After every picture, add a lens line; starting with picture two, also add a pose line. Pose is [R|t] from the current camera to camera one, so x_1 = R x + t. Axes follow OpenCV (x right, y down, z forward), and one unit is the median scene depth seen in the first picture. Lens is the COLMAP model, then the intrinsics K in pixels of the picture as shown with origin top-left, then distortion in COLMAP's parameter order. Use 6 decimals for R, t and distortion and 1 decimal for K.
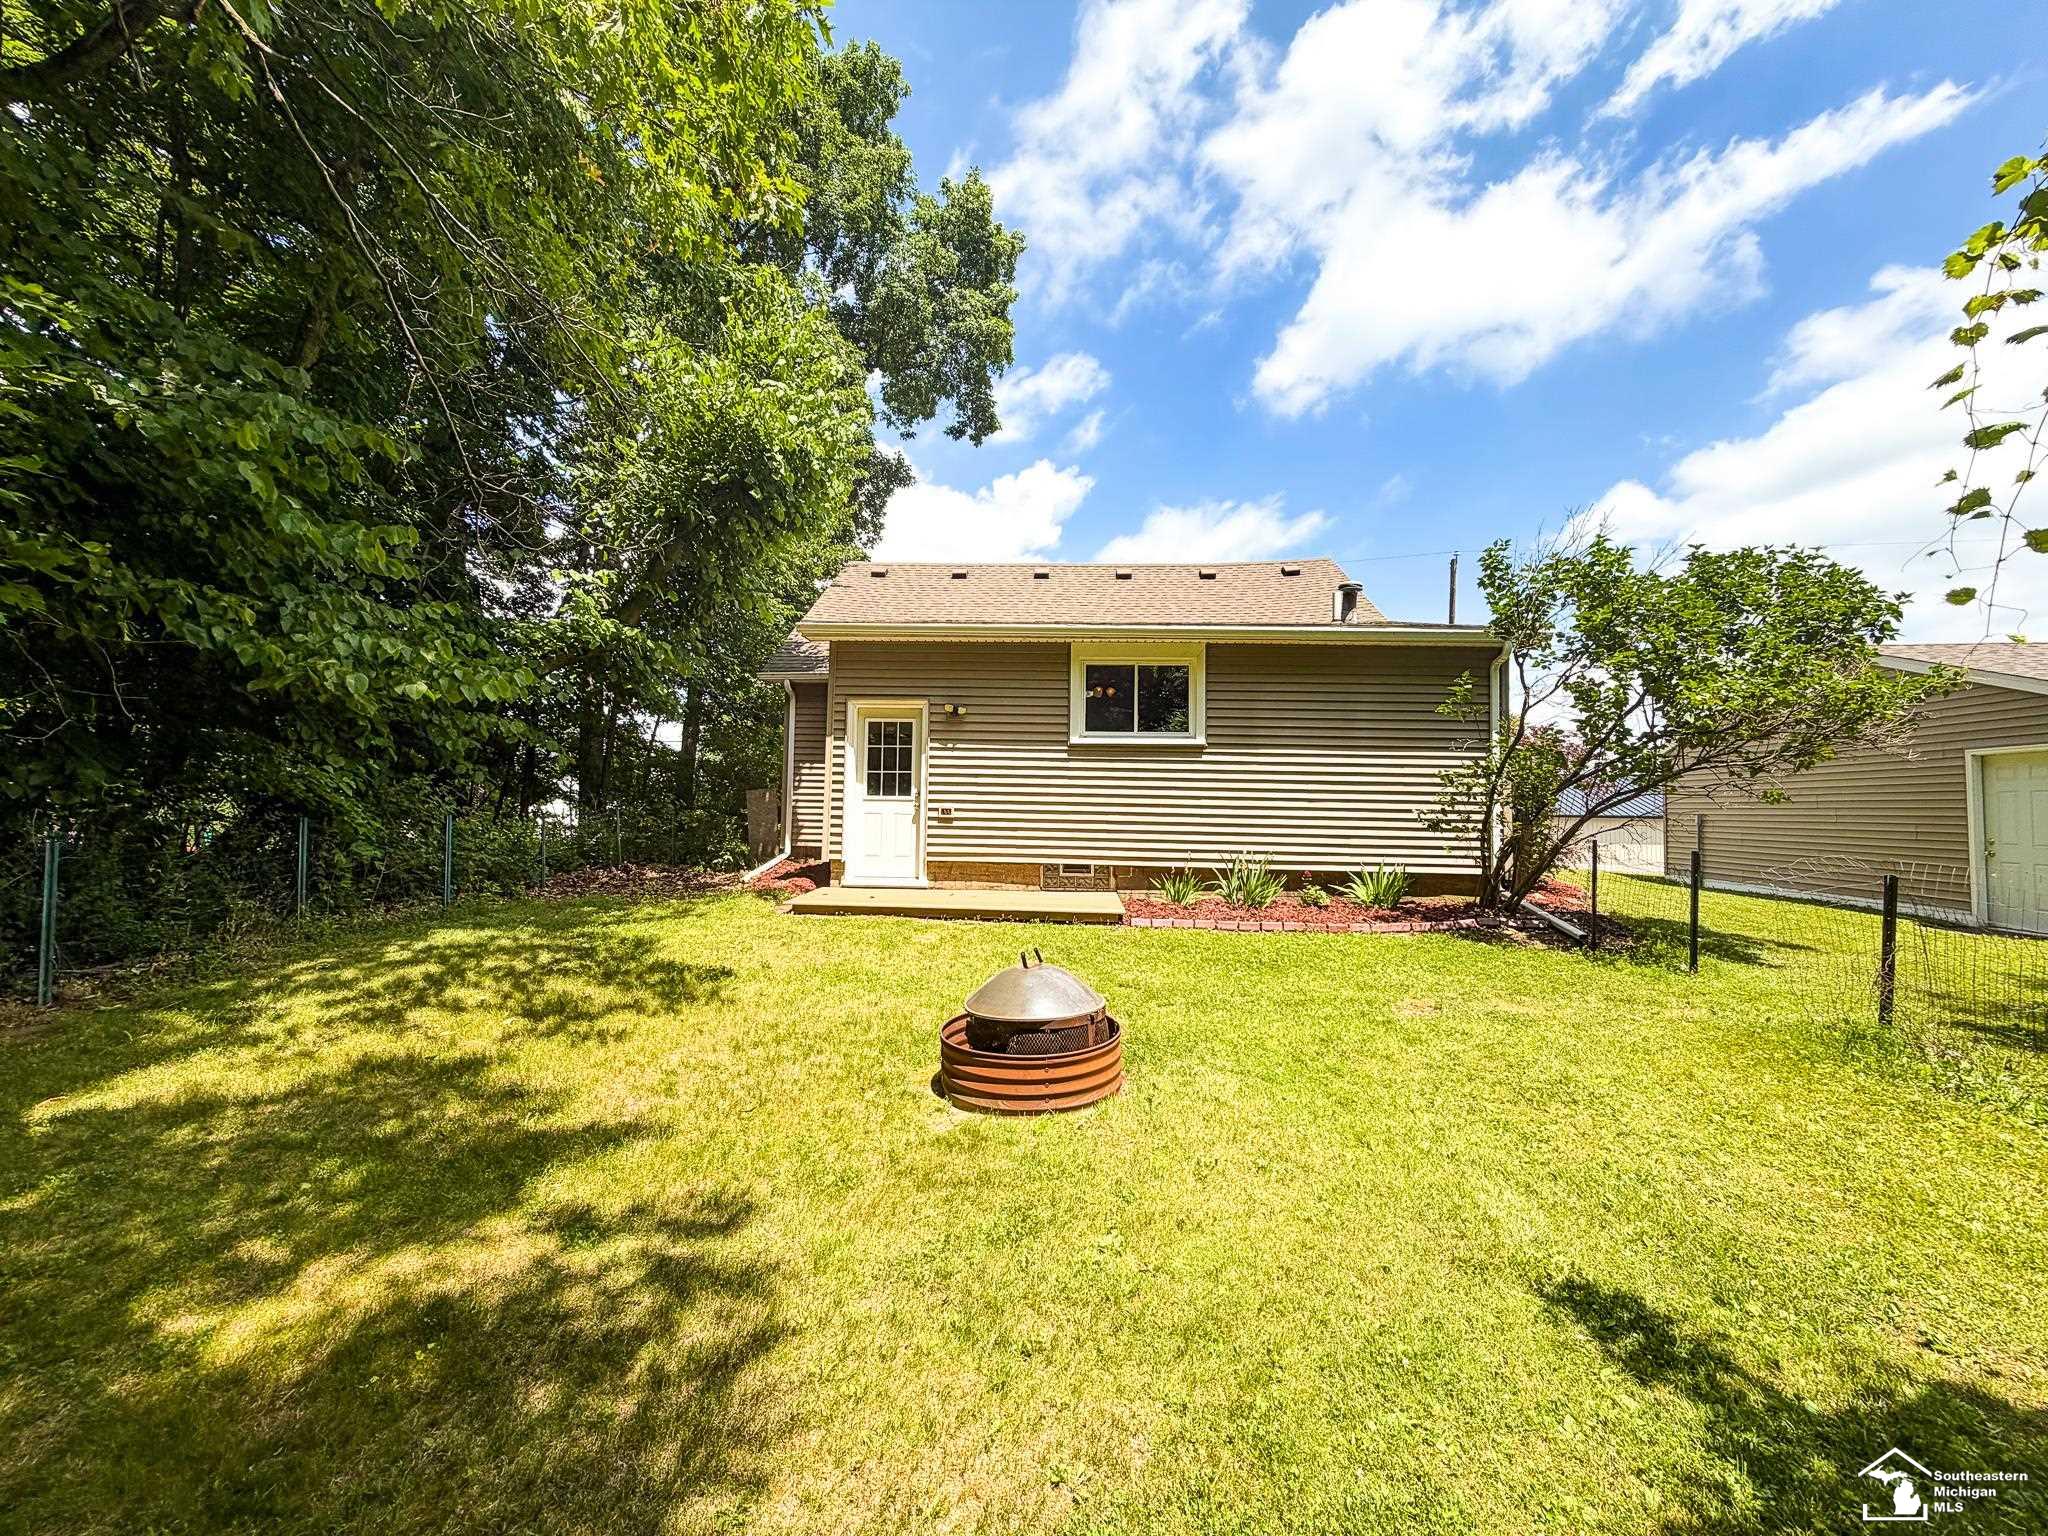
lens RADIAL K [[817.4, 0, 1017.3], [0, 817.4, 769.4], [0, 0, 1]] dist [0.001616, -0.000415]
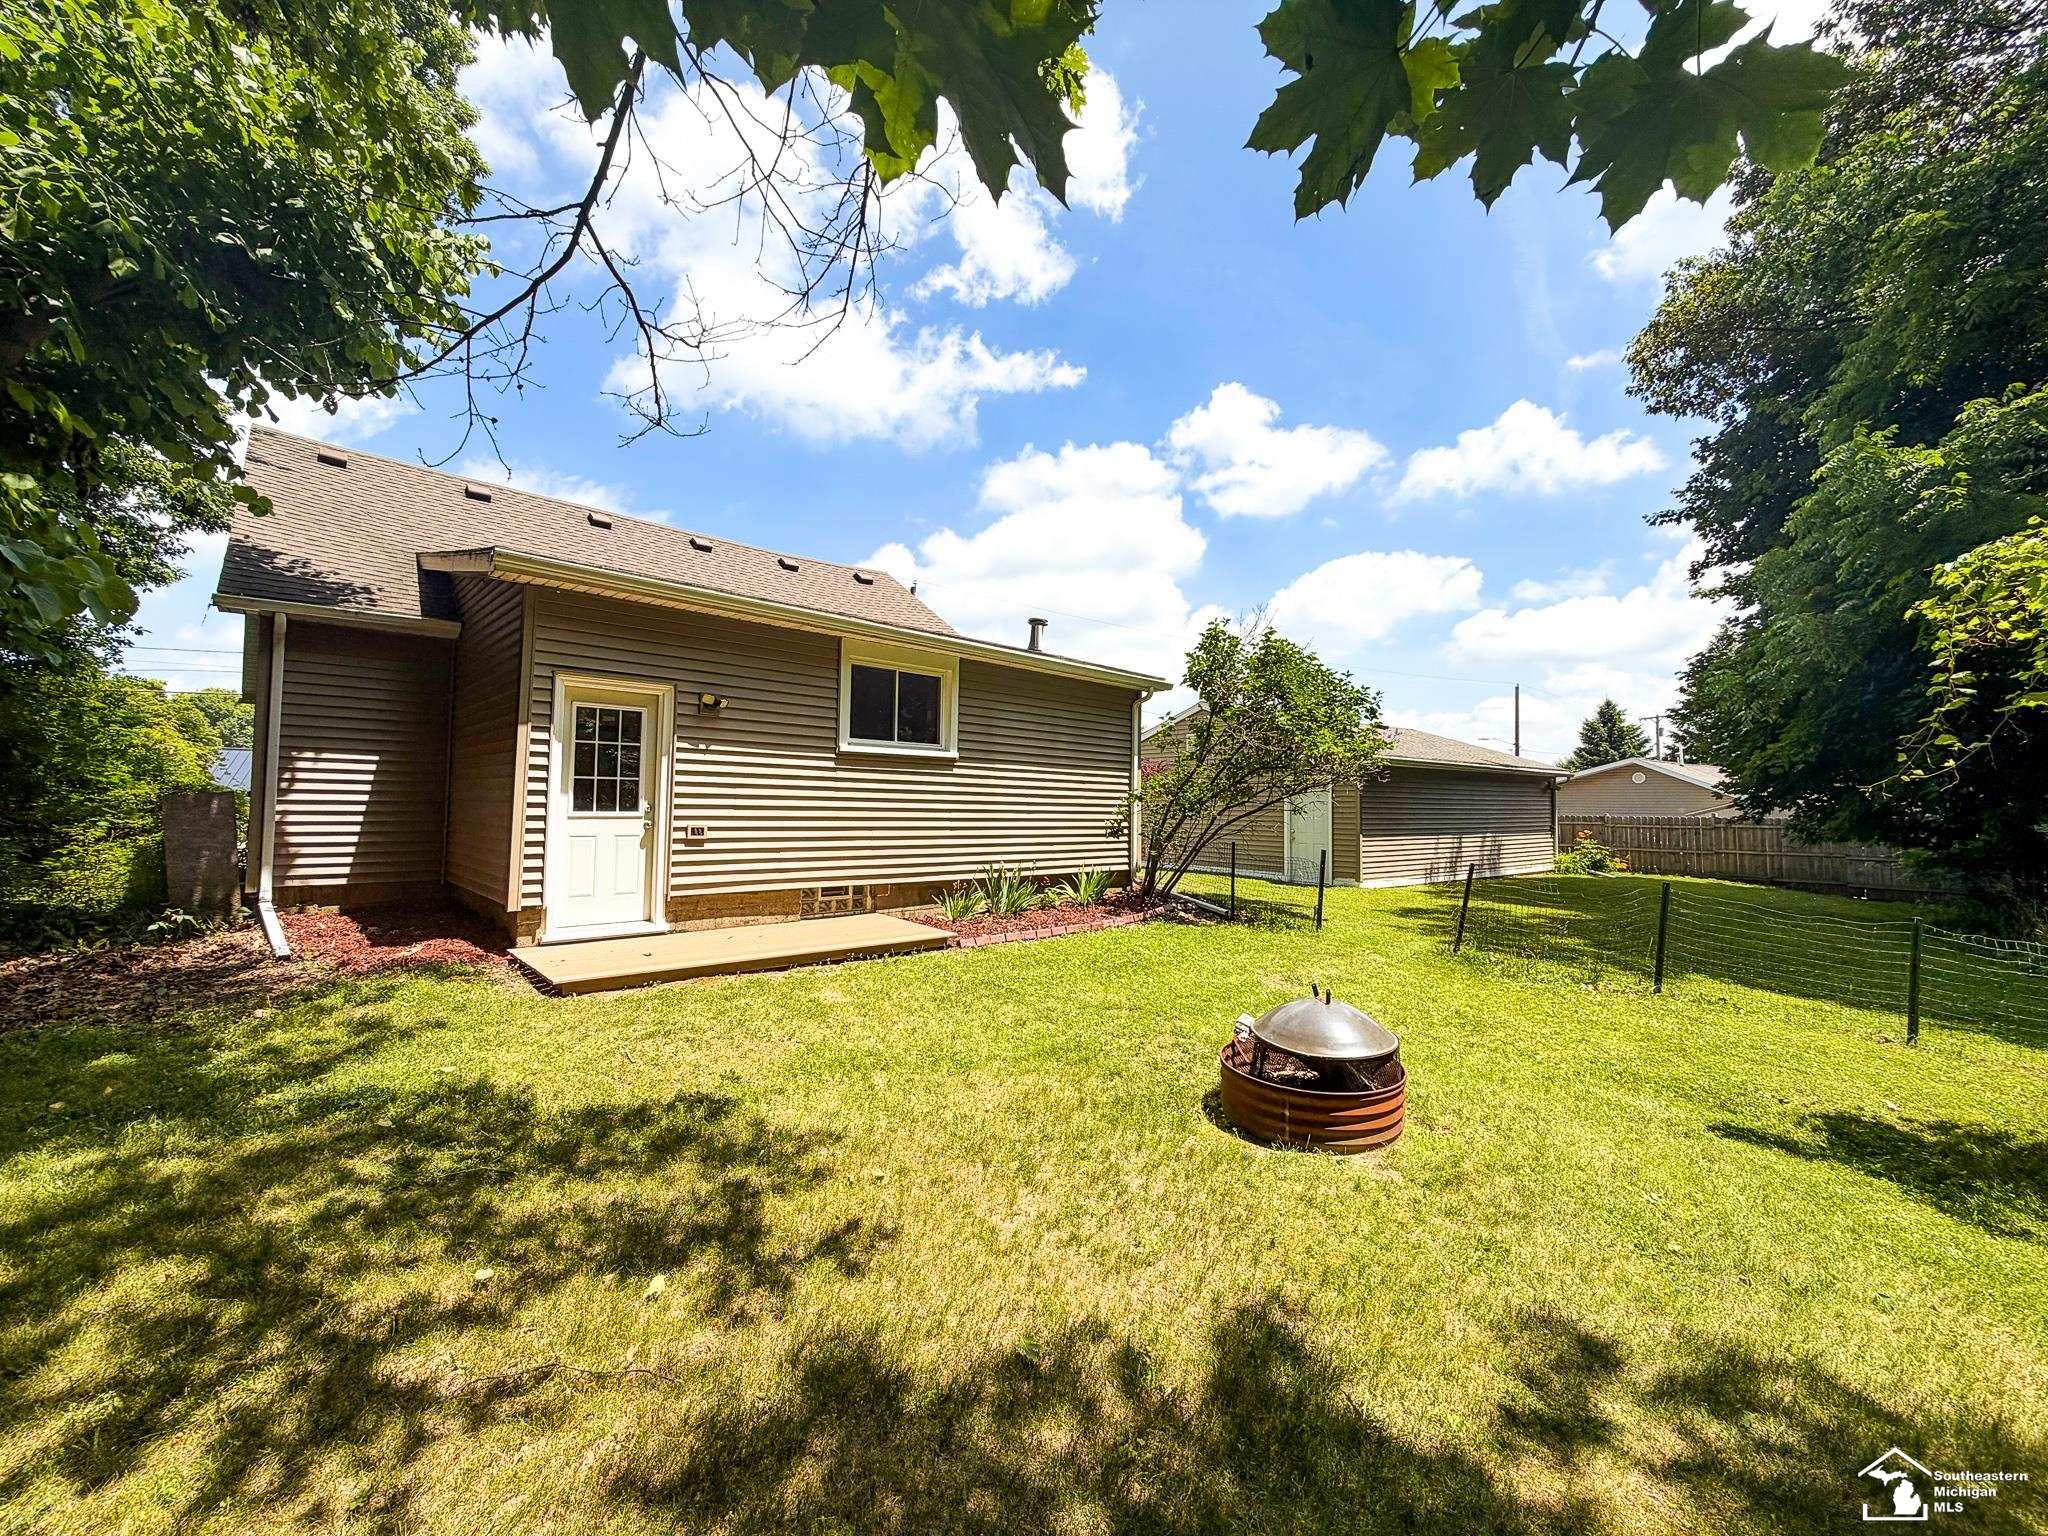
lens RADIAL K [[808.3, 0, 1022.2], [0, 808.3, 771.5], [0, 0, 1]] dist [-0.000112, -0.000101]
pose [[0.691413, 0.025161, 0.722022, -0.630099], [-0.036685, 0.999327, 0.000305, -0.024838], [-0.721528, -0.026698, 0.691870, 0.360329]]
